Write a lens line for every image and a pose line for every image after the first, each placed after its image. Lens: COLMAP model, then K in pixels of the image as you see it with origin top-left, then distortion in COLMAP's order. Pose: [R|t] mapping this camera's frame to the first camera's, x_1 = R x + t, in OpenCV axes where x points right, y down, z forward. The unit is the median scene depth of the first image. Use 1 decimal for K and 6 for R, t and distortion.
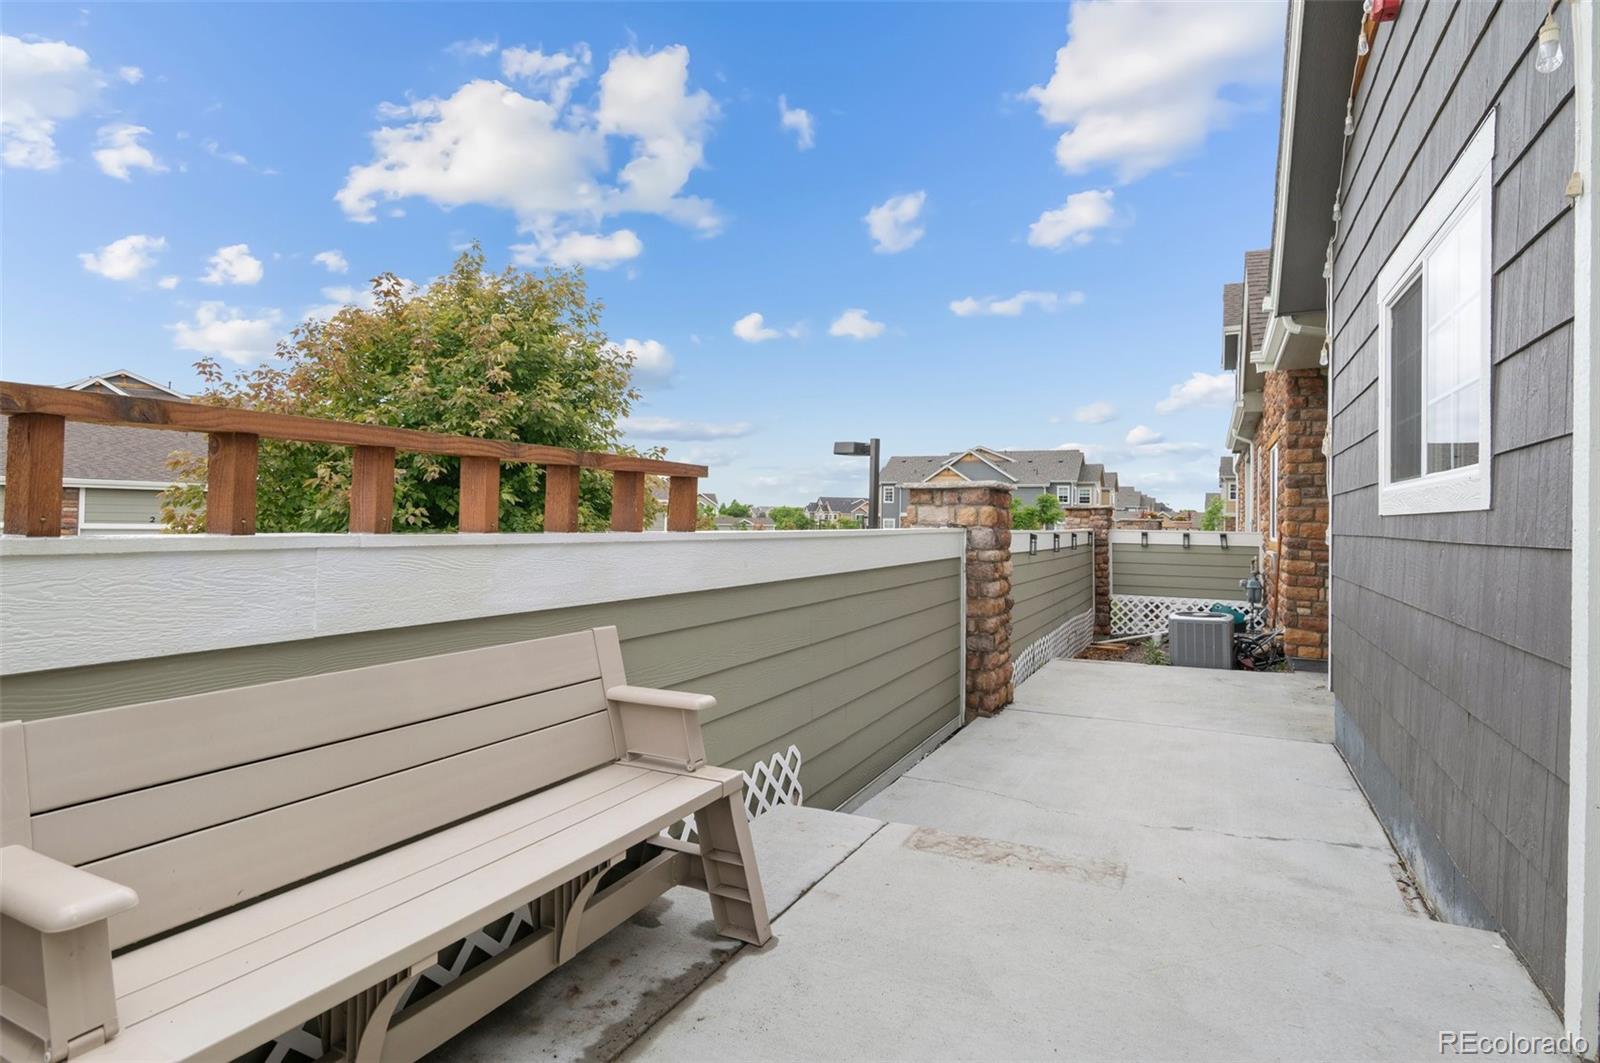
lens RADIAL K [[789.4, 0, 765.5], [0, 789.4, 507.7], [0, 0, 1]] dist [-0.004943, 0.001627]
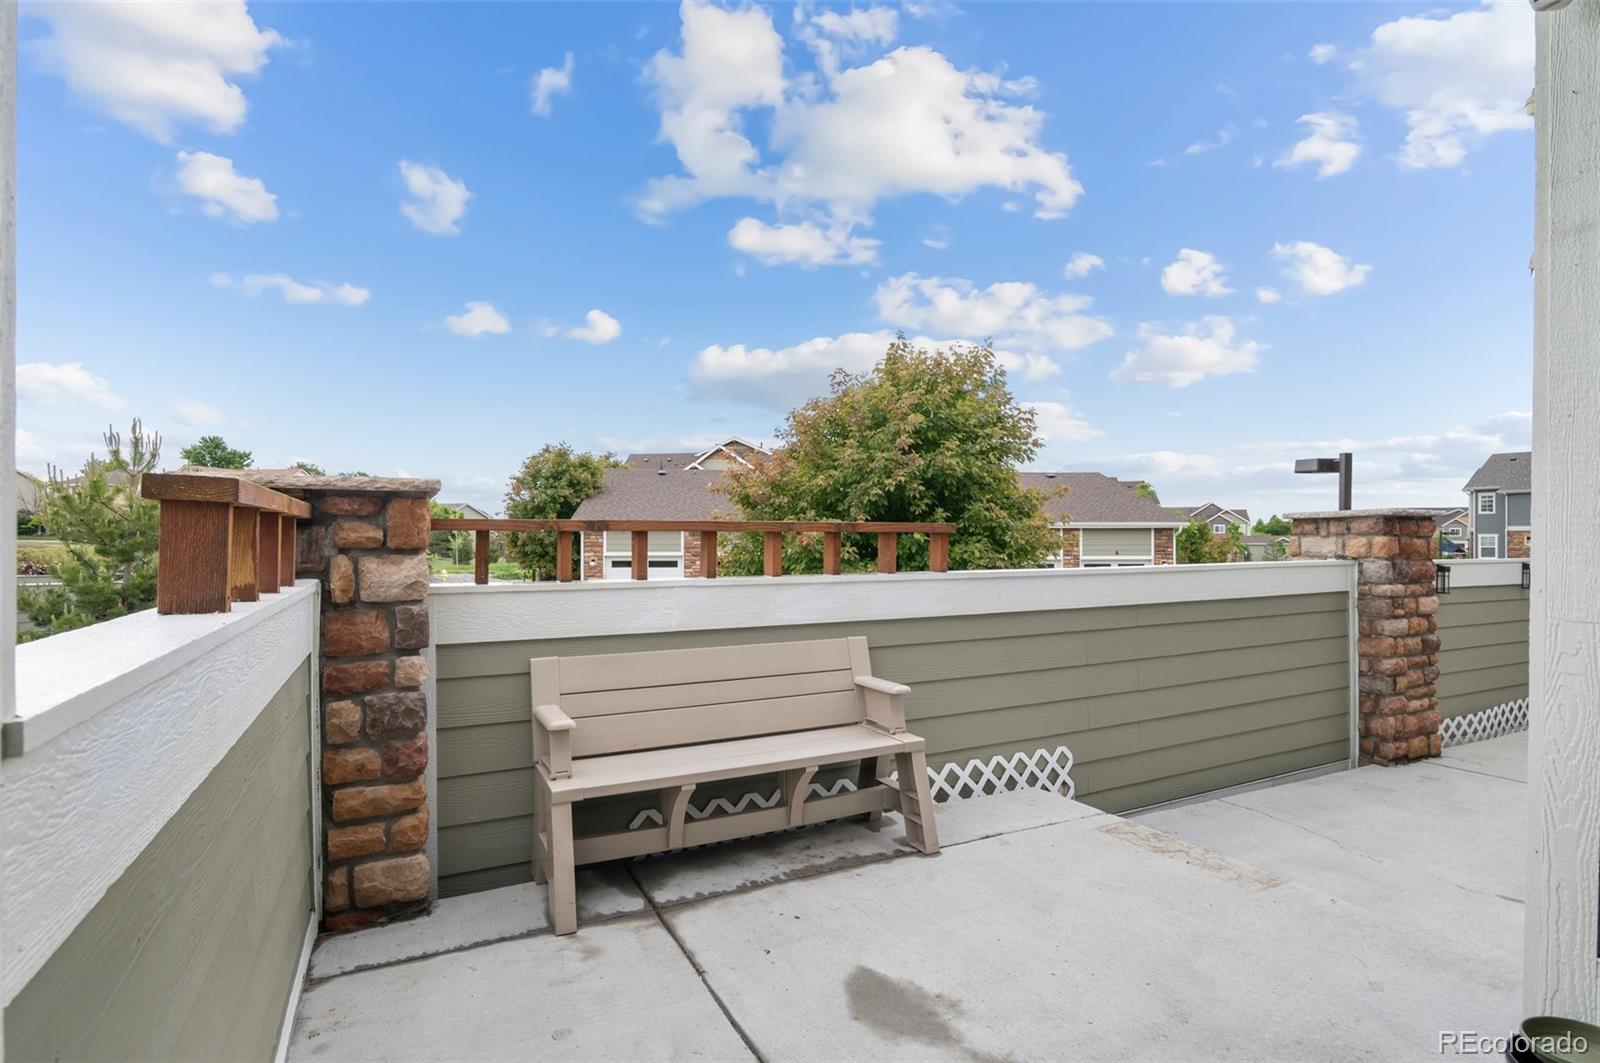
lens RADIAL K [[789.4, 0, 803.1], [0, 789.4, 532.4], [0, 0, 1]] dist [-0.004943, 0.001627]
pose [[0.812051, -0.023496, -0.583114, 0.271128], [0.027654, 0.999616, -0.001768, -0.023508], [0.582931, -0.014690, 0.812389, -0.136119]]
